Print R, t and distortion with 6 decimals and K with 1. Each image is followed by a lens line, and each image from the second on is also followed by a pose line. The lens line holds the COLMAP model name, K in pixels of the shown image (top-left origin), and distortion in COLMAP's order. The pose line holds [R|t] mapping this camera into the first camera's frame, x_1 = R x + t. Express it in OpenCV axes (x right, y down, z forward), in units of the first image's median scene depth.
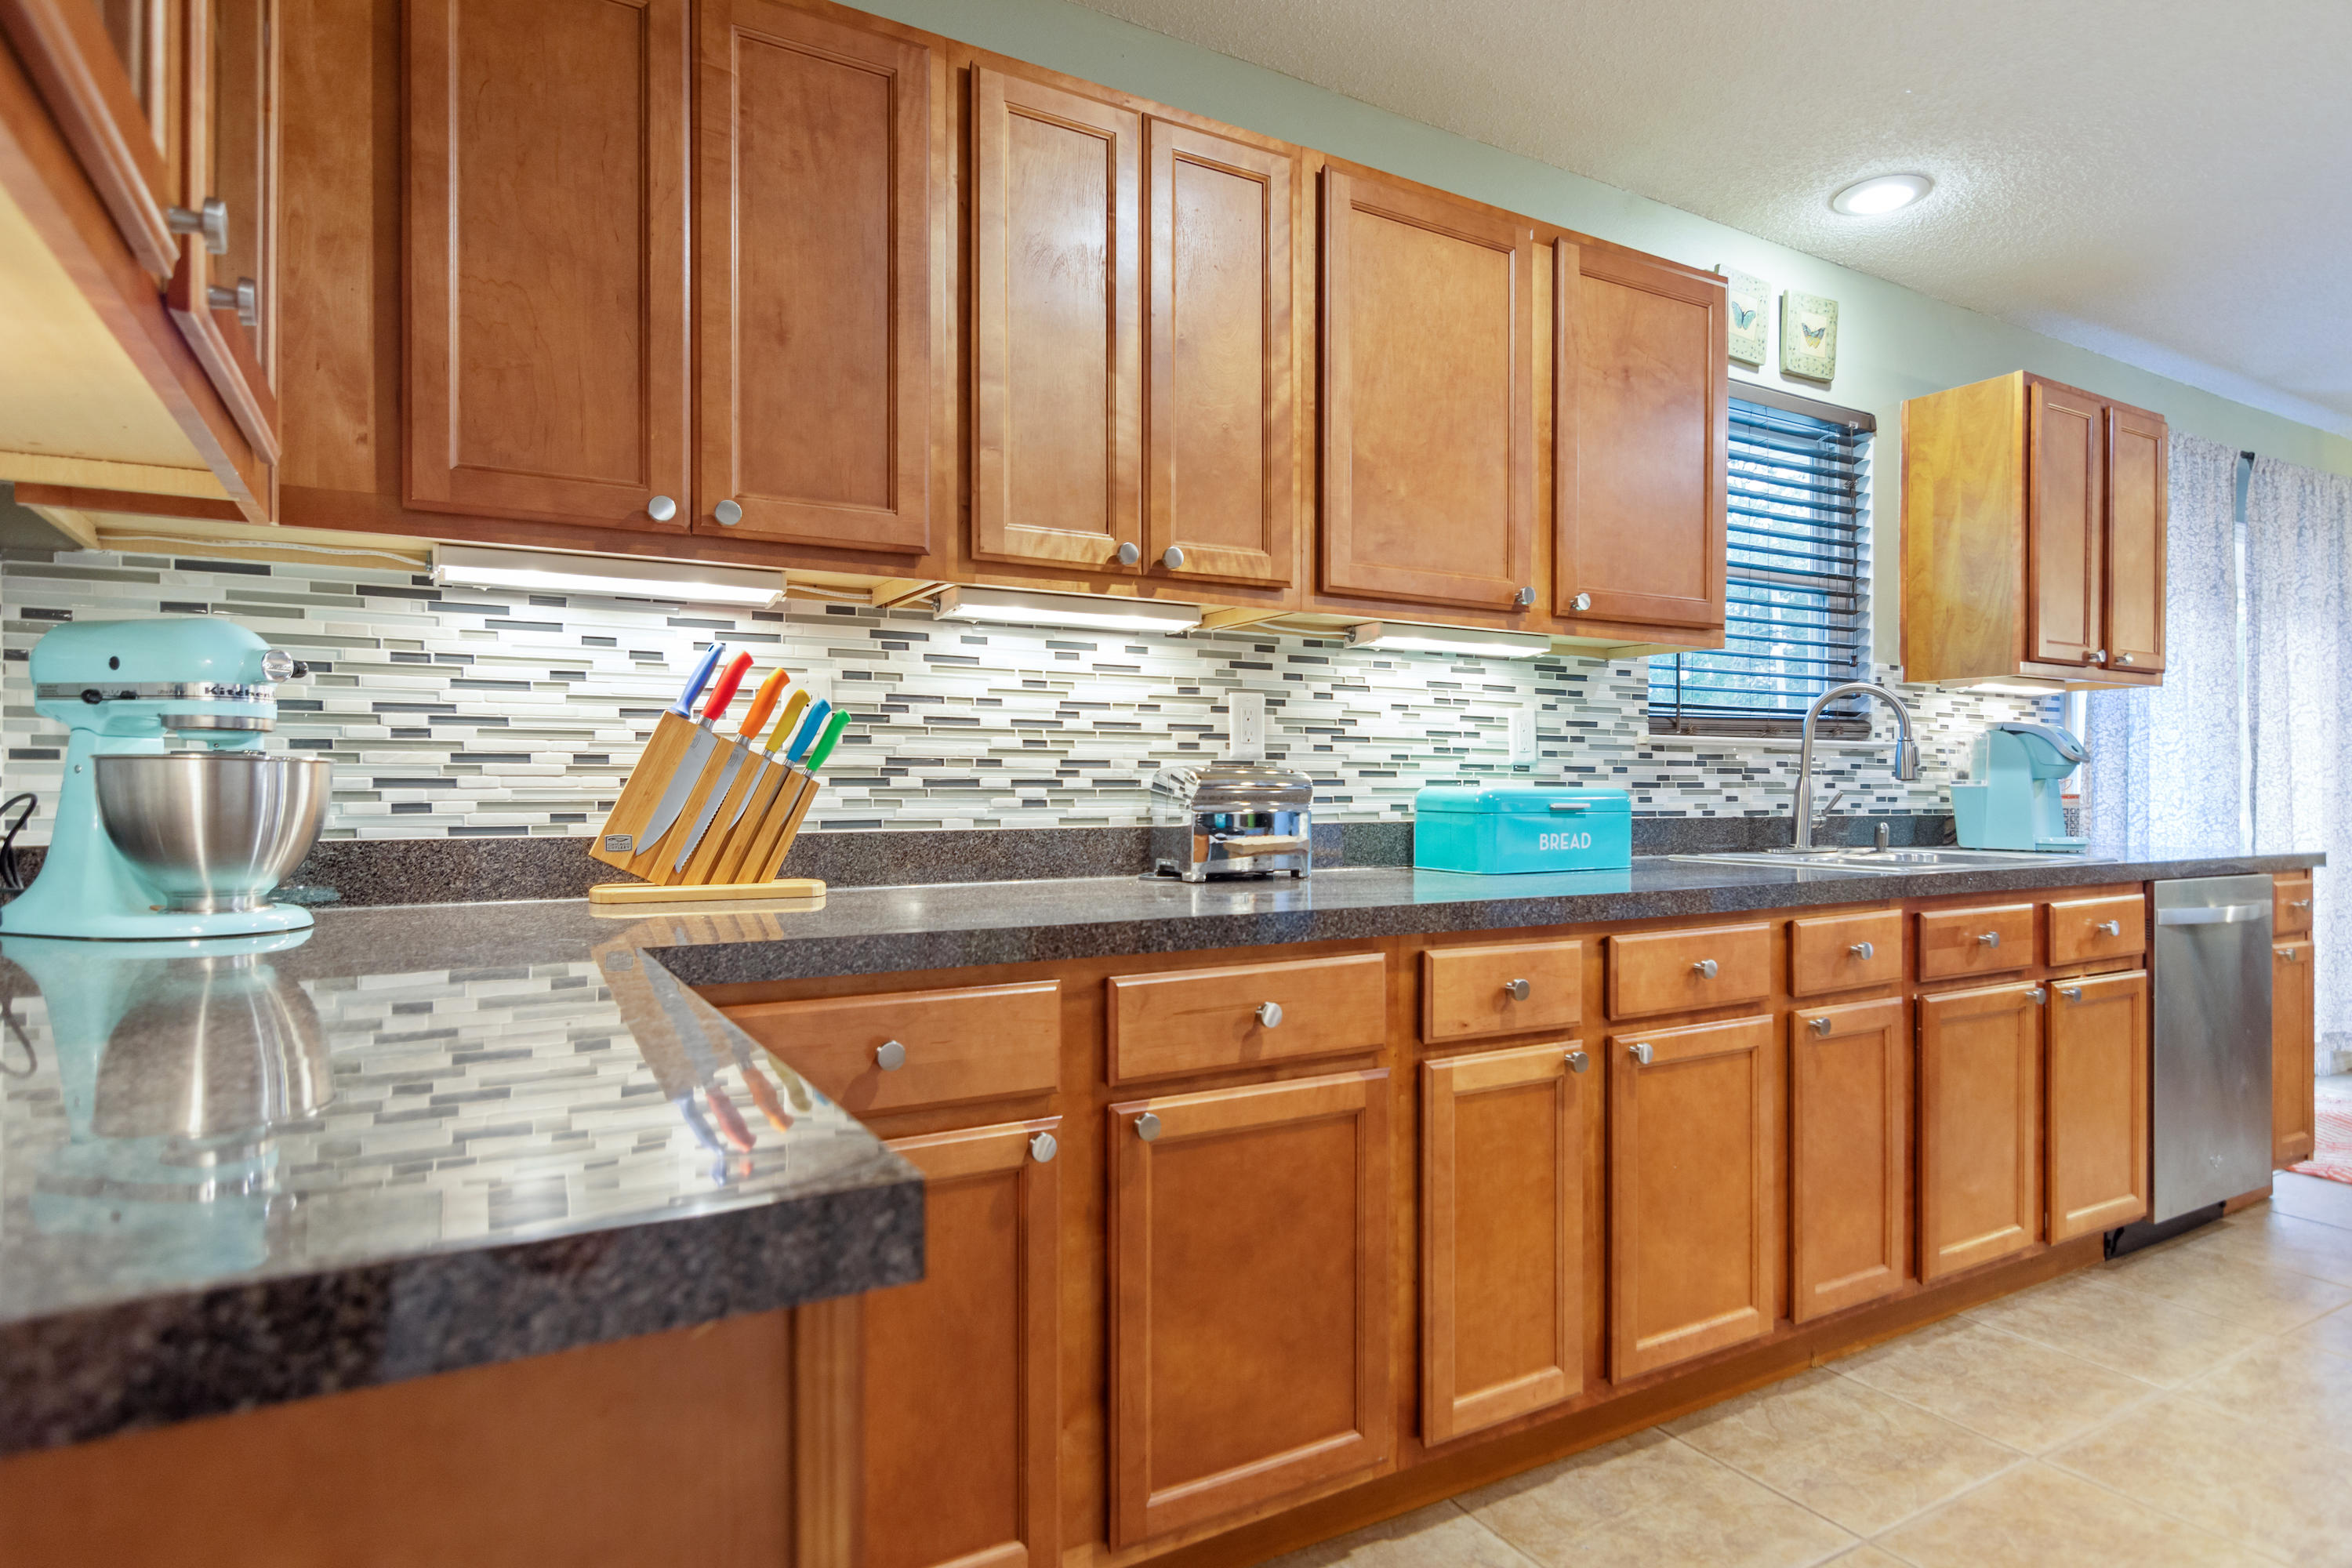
lens RADIAL K [[1247.1, 0, 1190.2], [0, 1247.1, 793.2], [0, 0, 1]] dist [-0.002401, 0.000650]
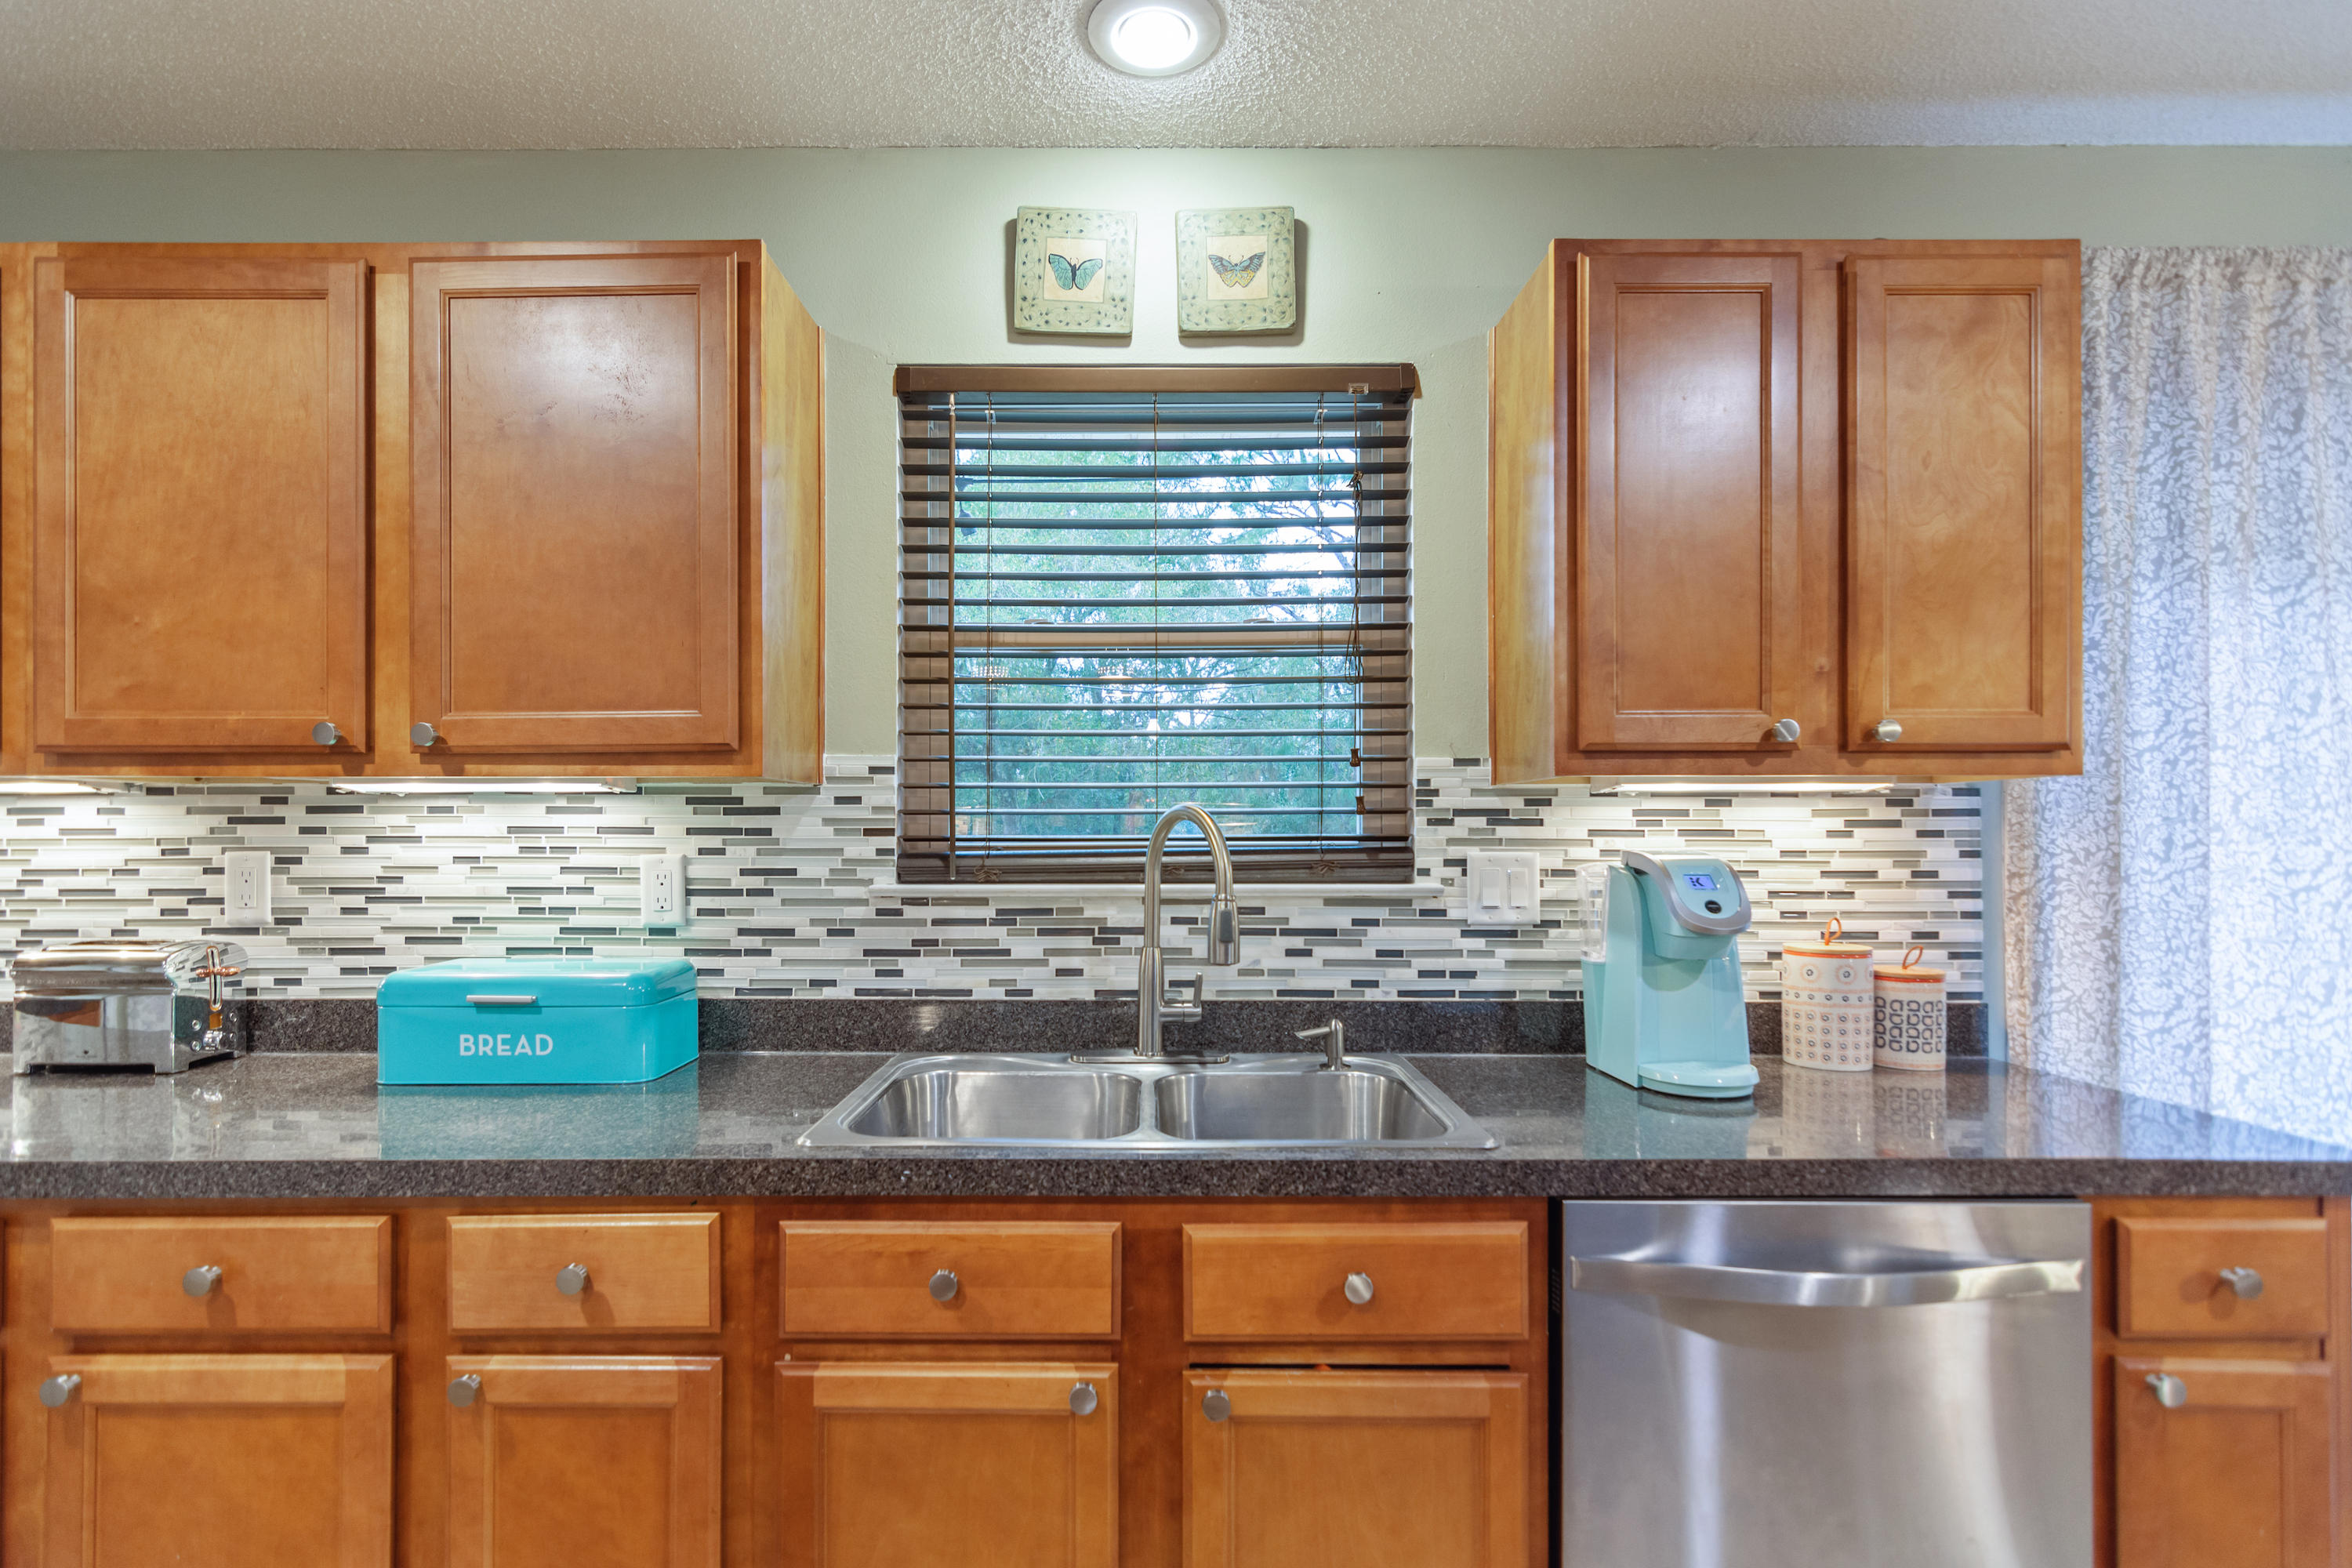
lens RADIAL K [[1125.8, 0, 1163.6], [0, 1125.8, 840.0], [0, 0, 1]] dist [-0.003785, 0.002835]
pose [[0.867872, -0.003305, -0.496777, 0.911305], [0.000135, 0.999979, -0.006417, -0.074717], [0.496788, 0.005502, 0.867854, 0.560212]]
